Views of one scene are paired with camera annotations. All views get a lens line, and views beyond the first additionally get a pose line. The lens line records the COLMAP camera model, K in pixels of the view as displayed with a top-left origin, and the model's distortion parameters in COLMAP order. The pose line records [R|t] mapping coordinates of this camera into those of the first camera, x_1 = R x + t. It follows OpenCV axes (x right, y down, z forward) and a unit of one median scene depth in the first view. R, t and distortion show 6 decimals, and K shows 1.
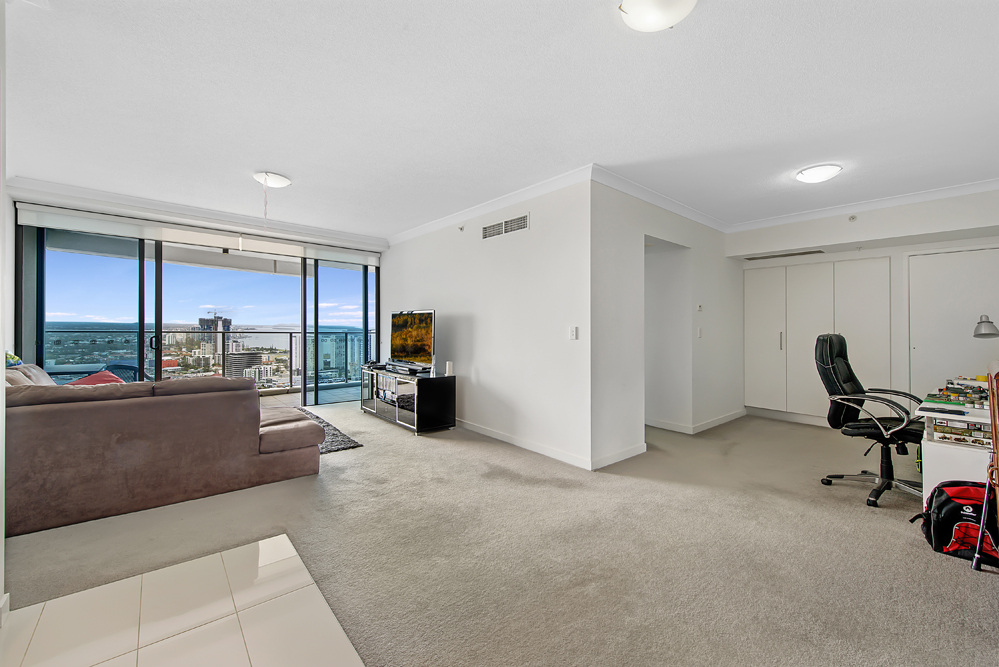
lens RADIAL K [[398.5, 0, 502.3], [0, 398.5, 332.5], [0, 0, 1]] dist [-0.001953, -0.000119]
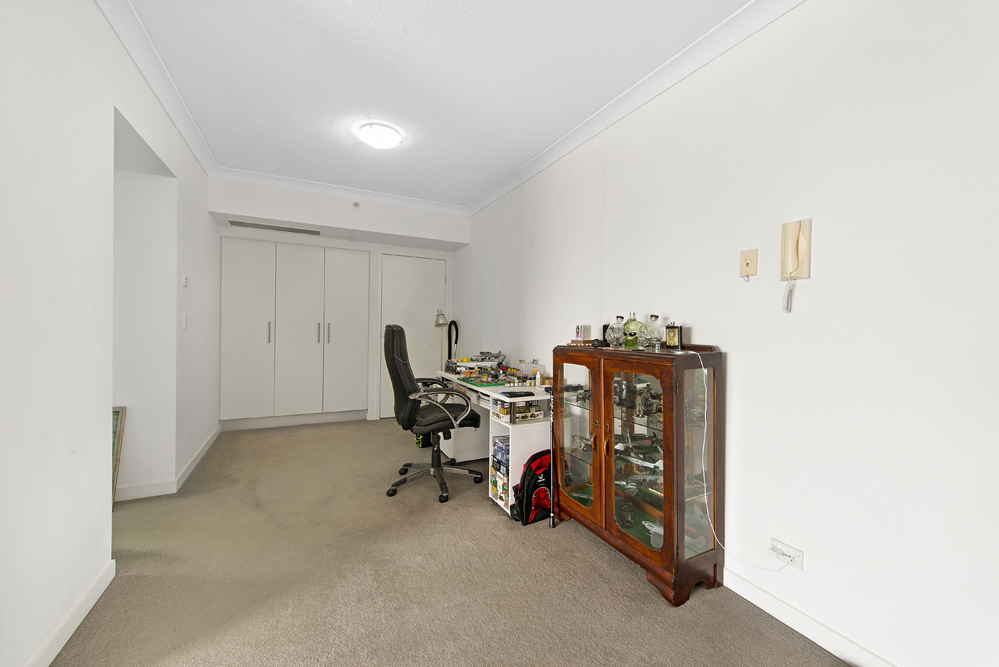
lens RADIAL K [[398.5, 0, 502.1], [0, 398.5, 326.1], [0, 0, 1]] dist [-0.001953, -0.000119]
pose [[0.230480, -0.003036, 0.973072, 0.019901], [-0.006565, 0.999968, 0.004675, 0.003642], [-0.973055, -0.007466, 0.230452, 0.633576]]
